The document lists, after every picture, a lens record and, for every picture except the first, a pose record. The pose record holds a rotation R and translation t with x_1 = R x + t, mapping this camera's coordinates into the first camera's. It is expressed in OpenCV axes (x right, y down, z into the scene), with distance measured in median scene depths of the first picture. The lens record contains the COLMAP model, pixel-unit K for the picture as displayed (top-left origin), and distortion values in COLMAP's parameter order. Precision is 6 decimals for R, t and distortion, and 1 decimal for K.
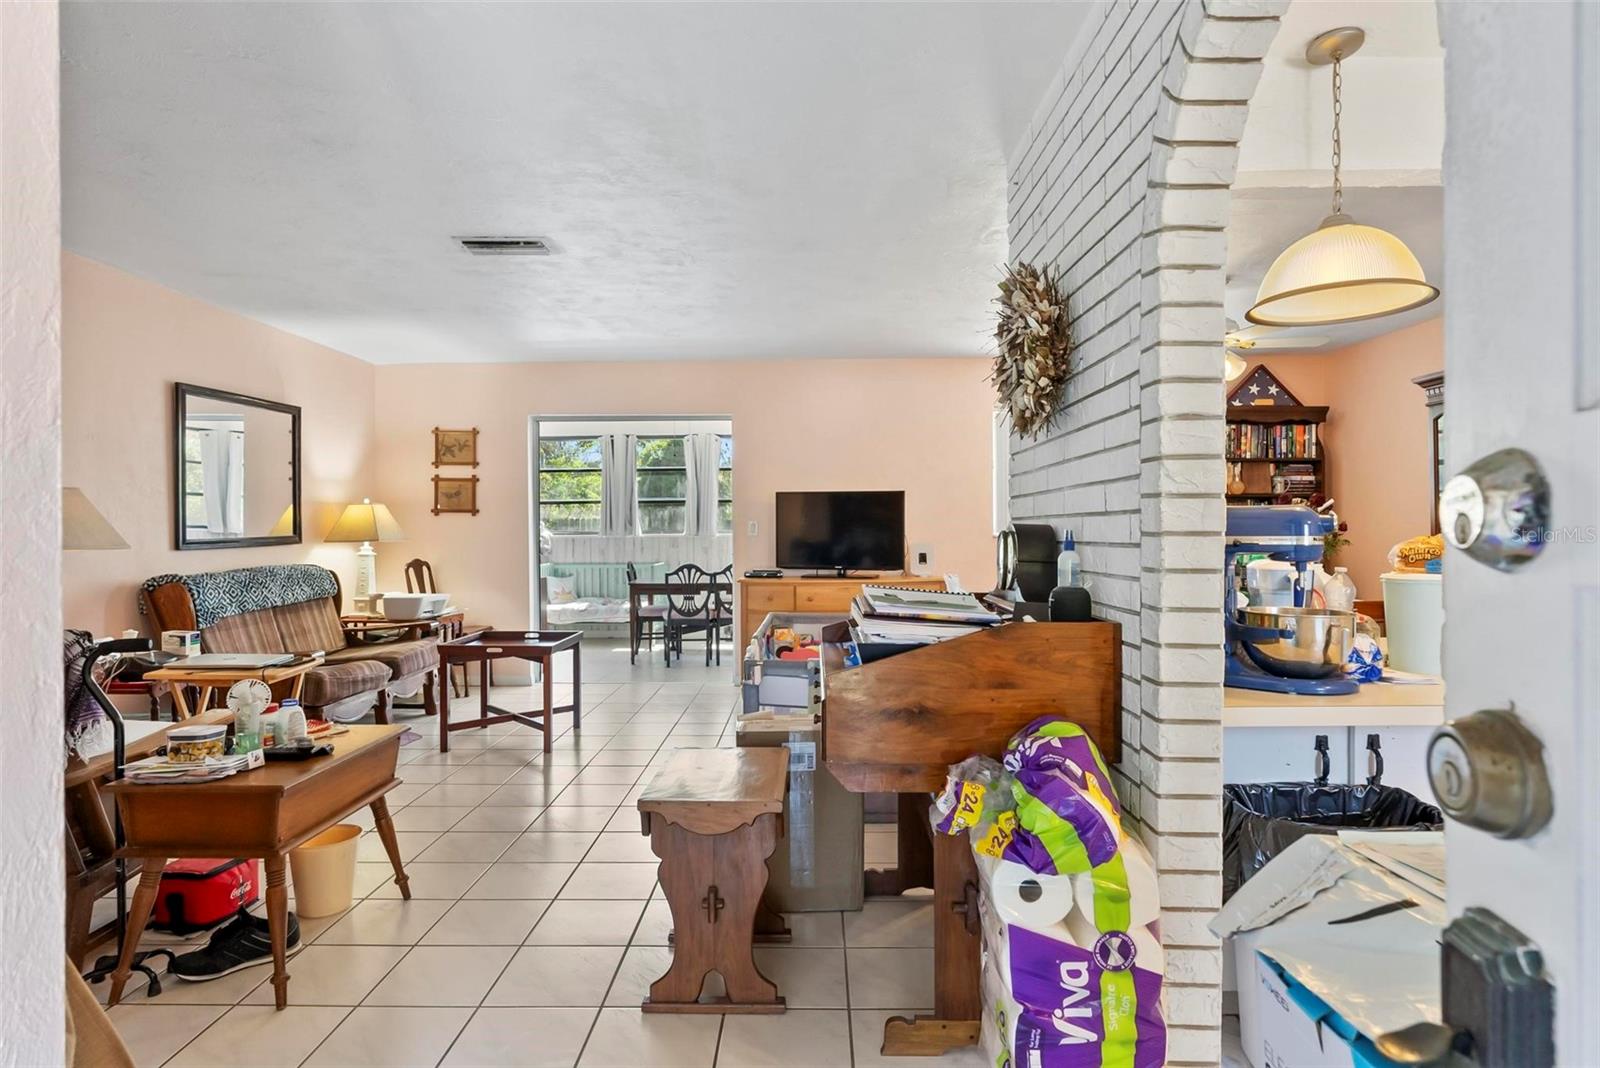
lens RADIAL K [[868.2, 0, 806.0], [0, 868.2, 536.5], [0, 0, 1]] dist [-0.003475, -0.000850]
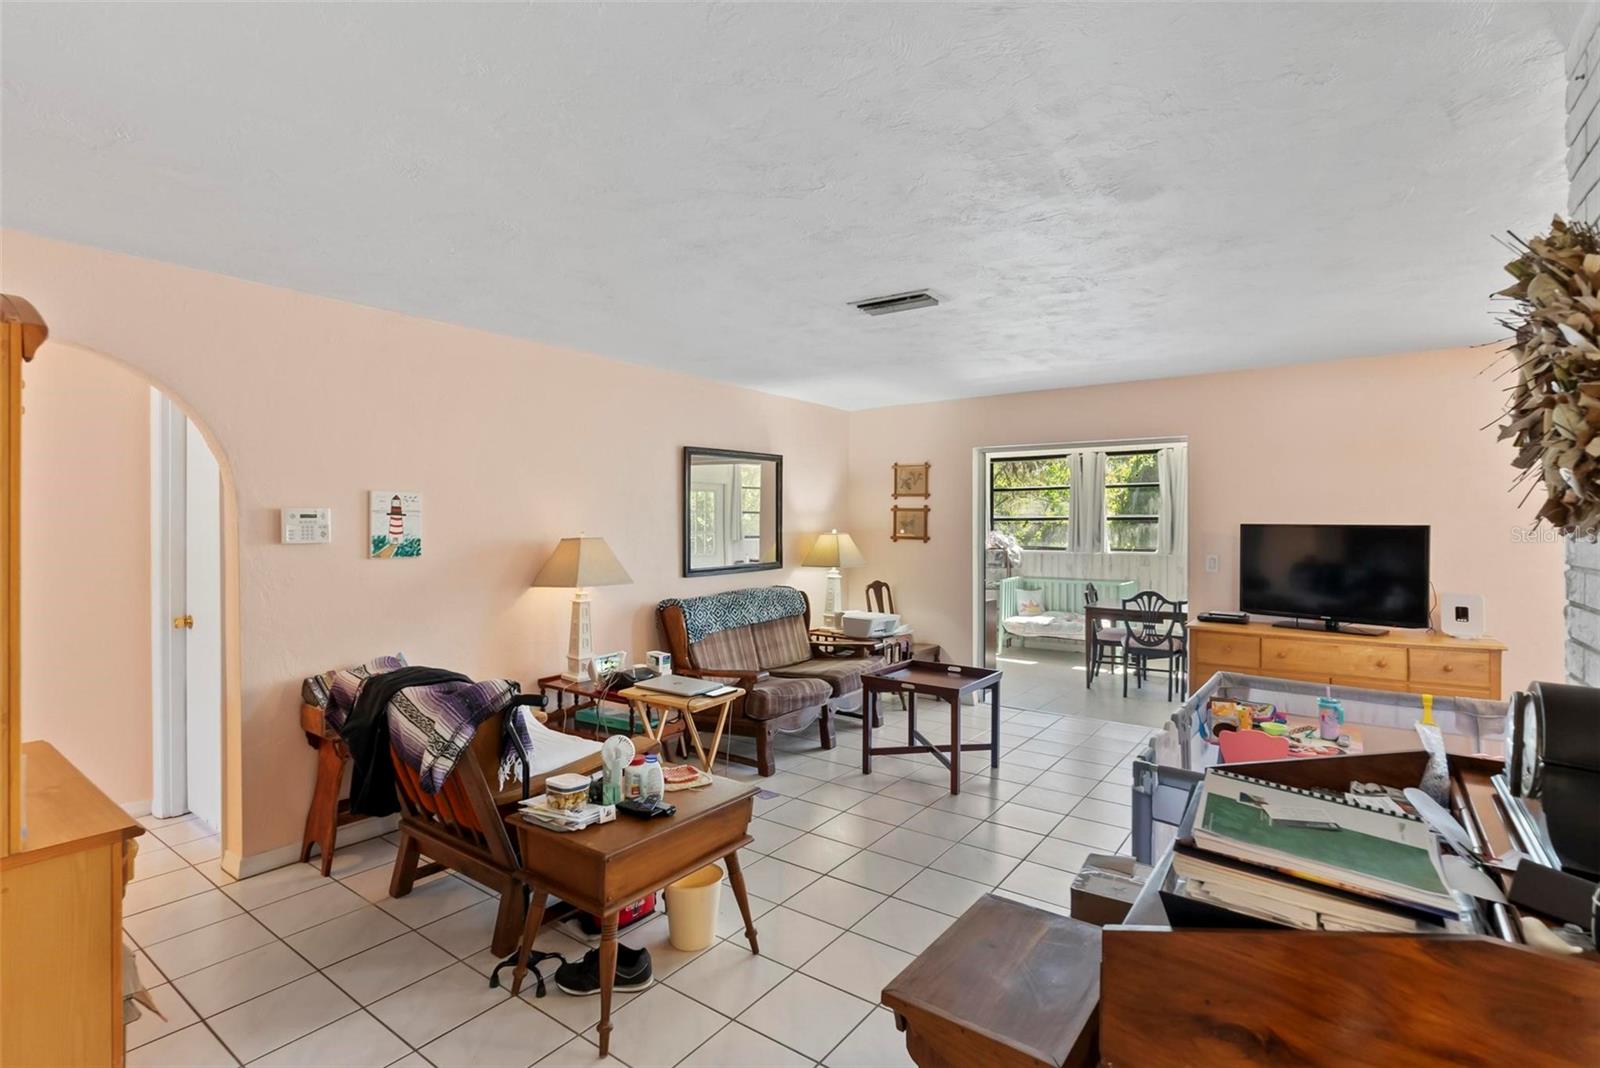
lens RADIAL K [[772.5, 0, 797.2], [0, 772.5, 529.8], [0, 0, 1]] dist [-0.003711, -0.000196]
pose [[0.813952, 0.010602, -0.580836, 0.065440], [-0.010666, 0.999938, 0.003305, -0.054082], [0.580834, 0.003506, 0.814014, 0.150669]]
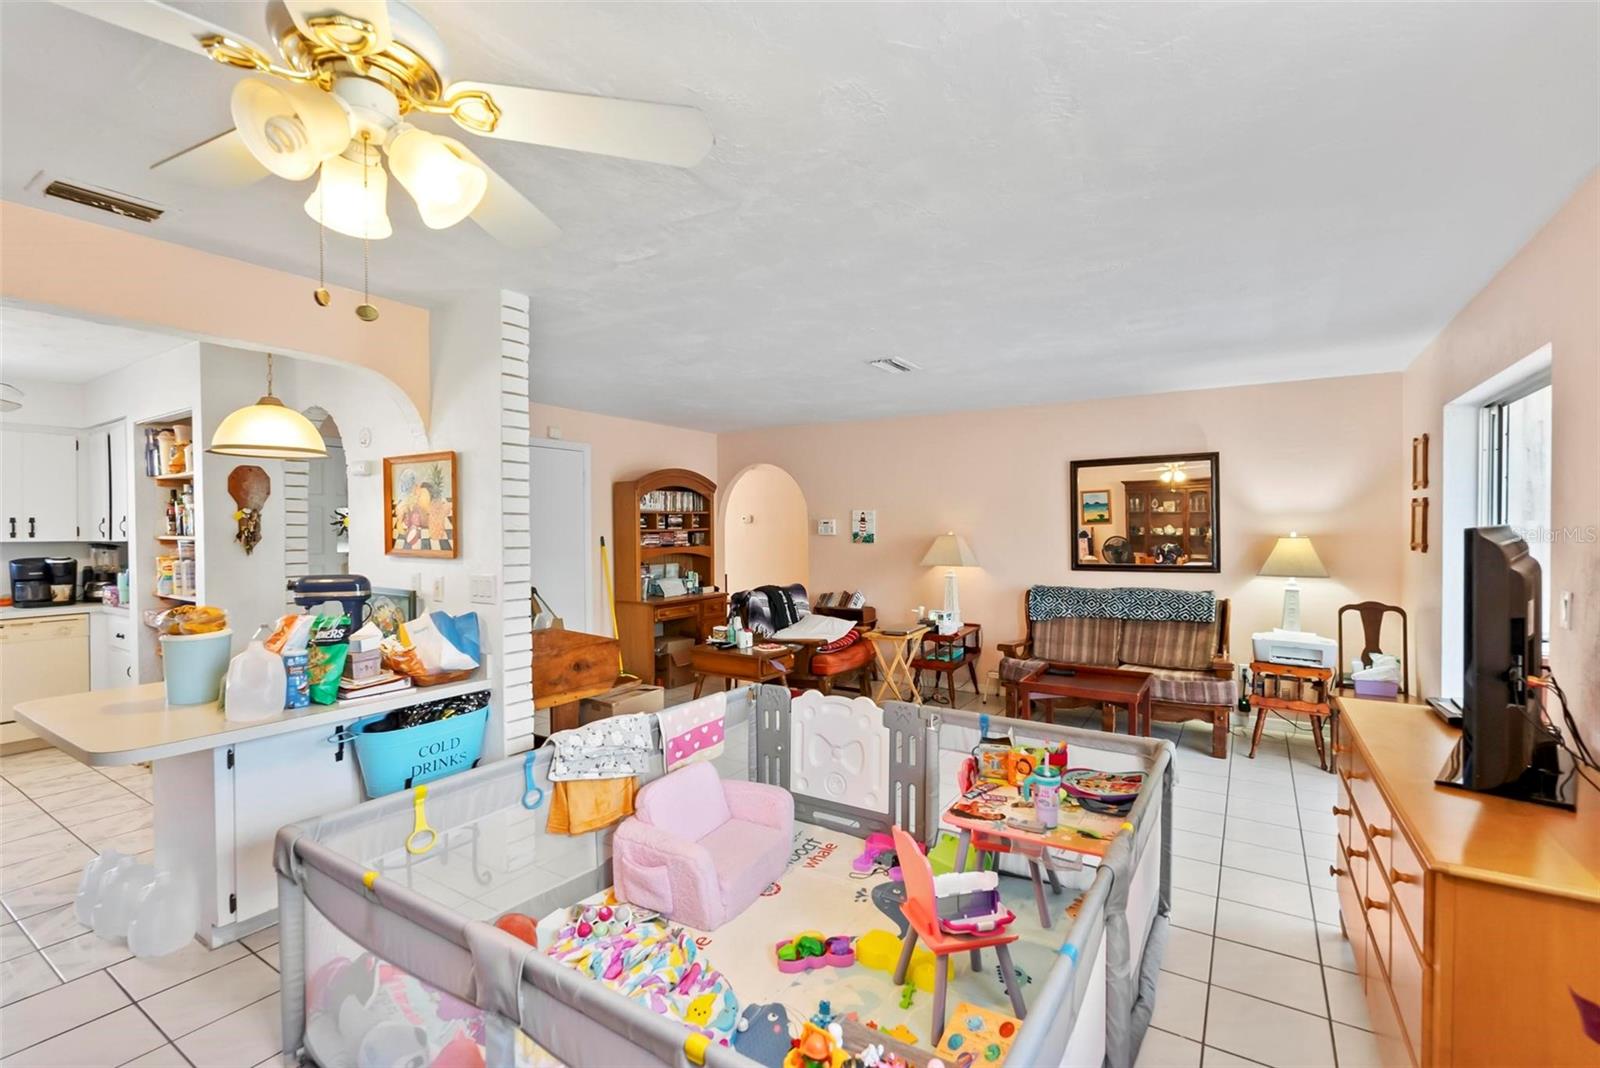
lens RADIAL K [[715.6, 0, 800.0], [0, 715.6, 534.0], [0, 0, 1]] dist [-0.003473, 0.000141]
pose [[-0.532578, 0.014053, -0.846264, 0.546311], [-0.004455, 0.999802, 0.019406, -0.064117], [0.846369, 0.014105, -0.532410, 1.140384]]
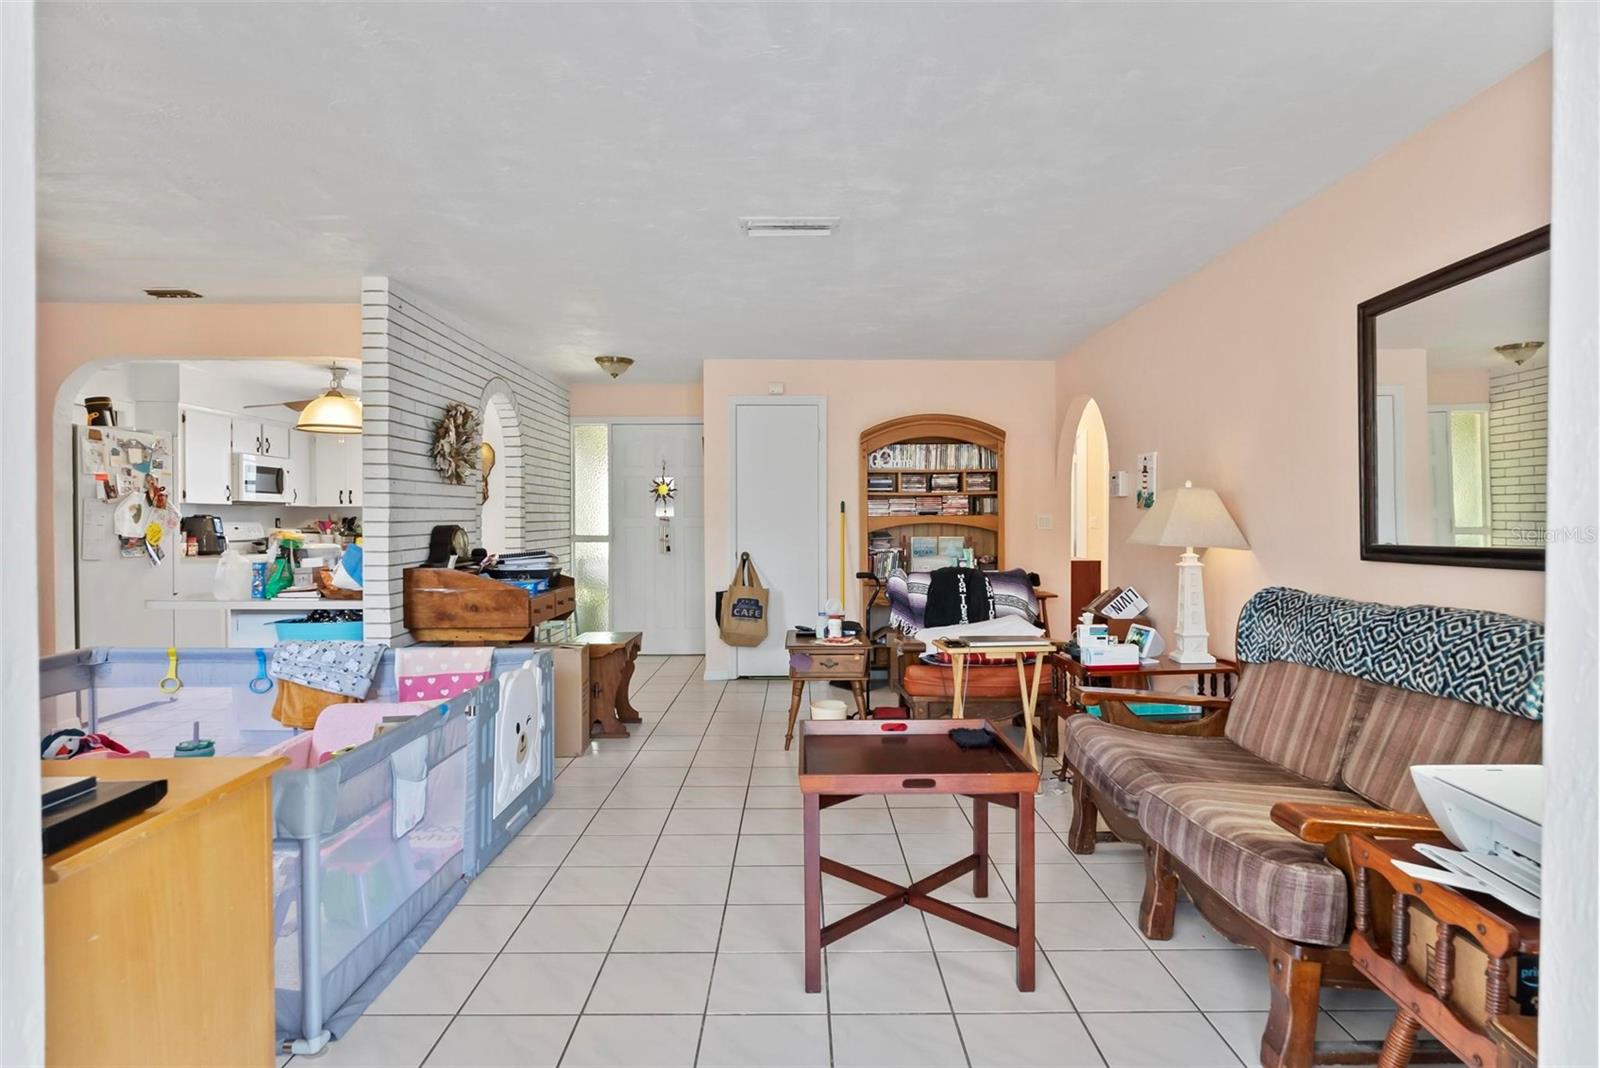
lens RADIAL K [[861.8, 0, 792.4], [0, 861.8, 521.4], [0, 0, 1]] dist [-0.002266, -0.000579]
pose [[-0.999985, 0.002303, -0.004907, -0.260847], [0.002242, 0.999920, 0.012450, -0.019710], [0.004935, 0.012439, -0.999910, 1.484742]]
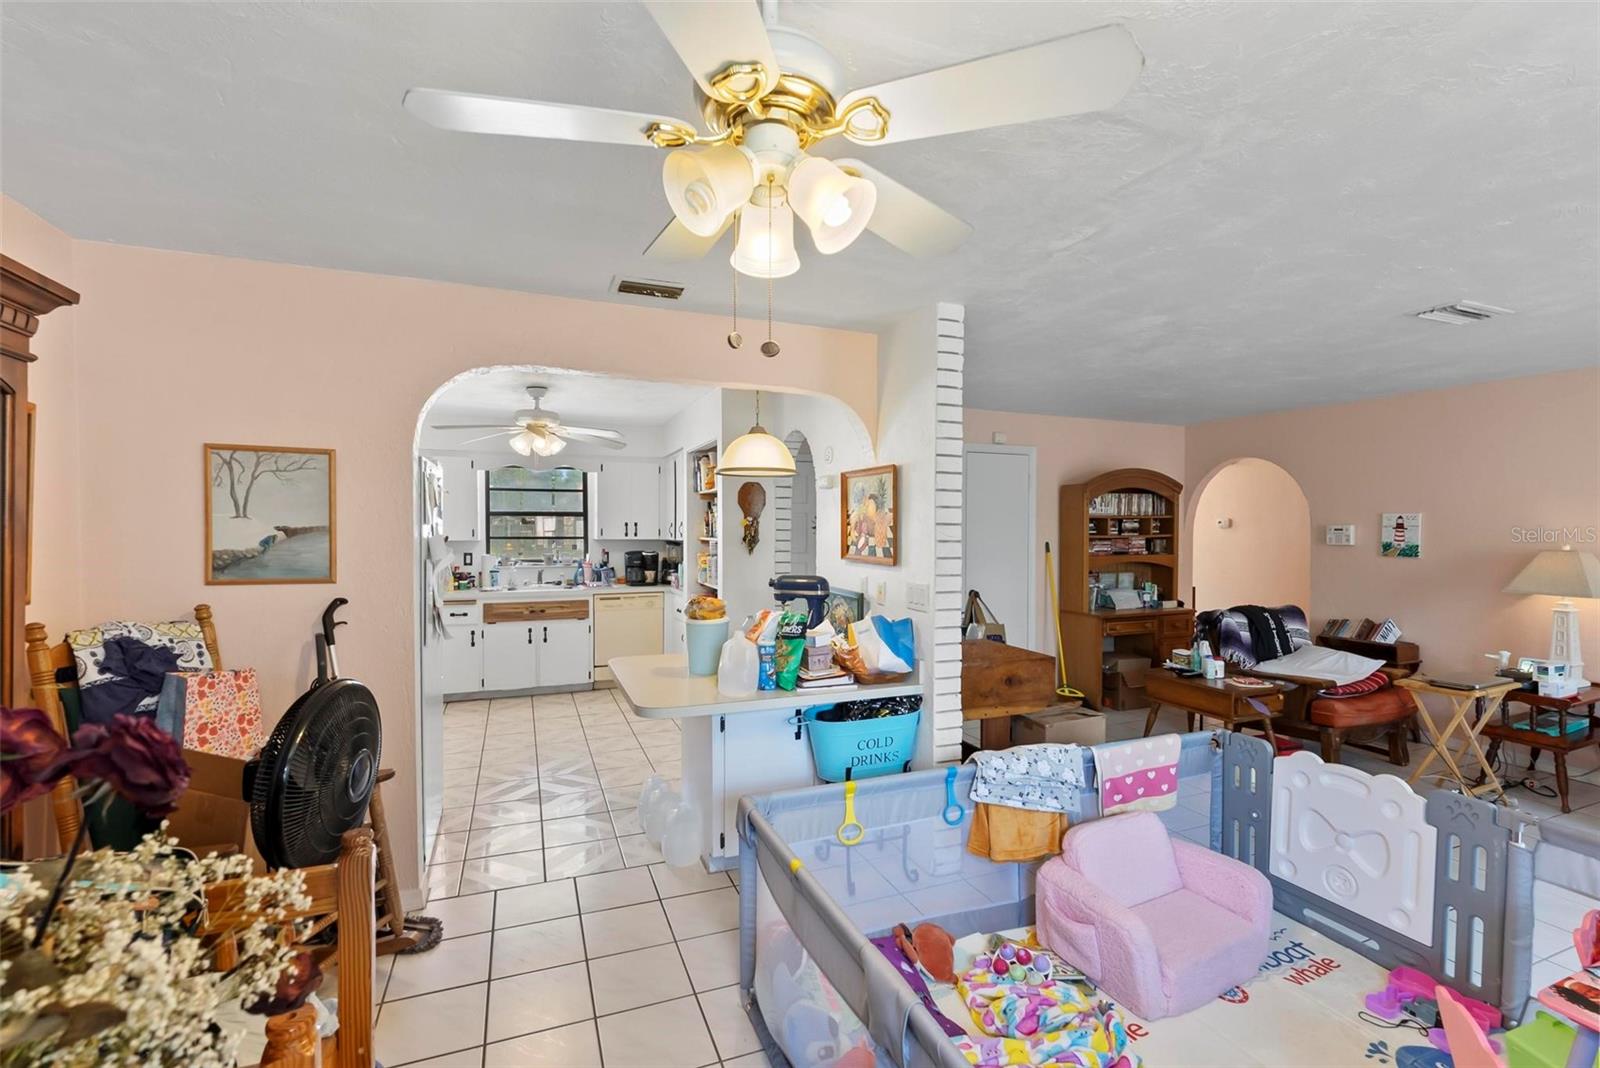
lens RADIAL K [[706.9, 0, 801.3], [0, 706.9, 540.5], [0, 0, 1]] dist [-0.005469, 0.000711]
pose [[-0.925192, 0.008158, -0.379411, 0.505783], [-0.004510, 0.999462, 0.032487, -0.073756], [0.379472, 0.031768, -0.924658, 1.124192]]
